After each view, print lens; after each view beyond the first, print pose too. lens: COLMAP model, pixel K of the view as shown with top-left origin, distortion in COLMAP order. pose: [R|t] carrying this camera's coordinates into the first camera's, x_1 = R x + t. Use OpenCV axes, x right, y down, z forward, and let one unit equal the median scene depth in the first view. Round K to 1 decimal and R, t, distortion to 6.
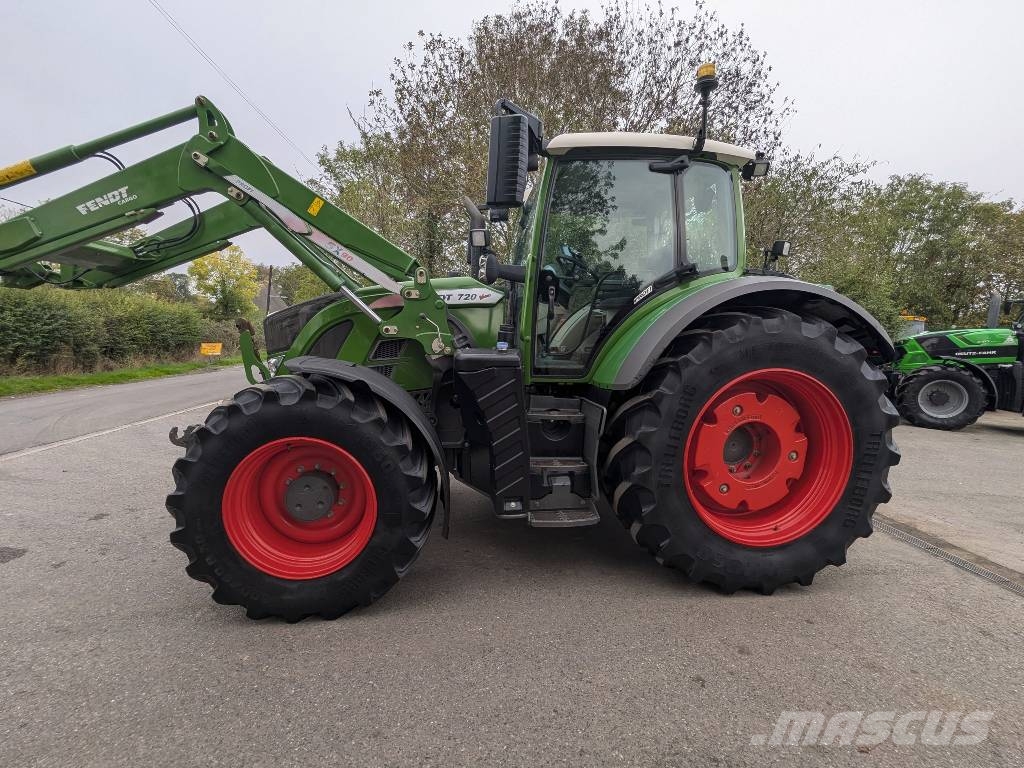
lens RADIAL K [[485.8, 0, 519.5], [0, 485.8, 384.5], [0, 0, 1]] dist [0.000564, -0.000239]
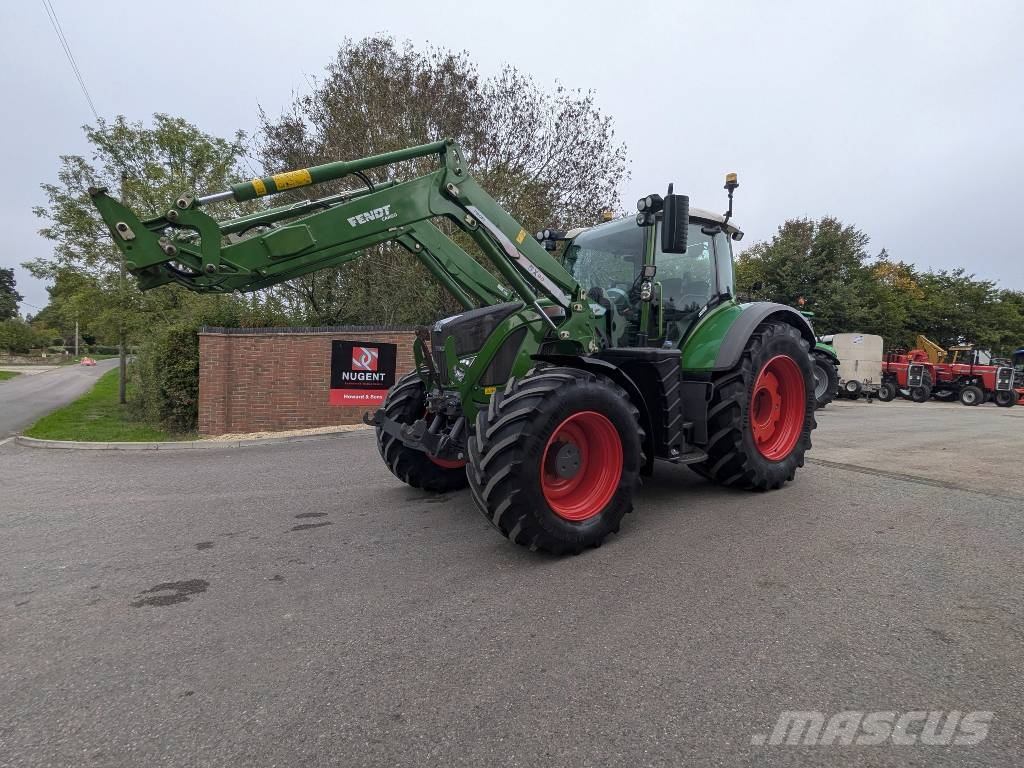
lens RADIAL K [[485.8, 0, 515.9], [0, 485.8, 383.2], [0, 0, 1]] dist [0.000564, -0.000239]
pose [[0.885003, -0.048638, 0.463038, -1.044071], [0.064239, 0.997773, -0.017973, 0.034915], [-0.461133, 0.045652, 0.886156, -0.092680]]
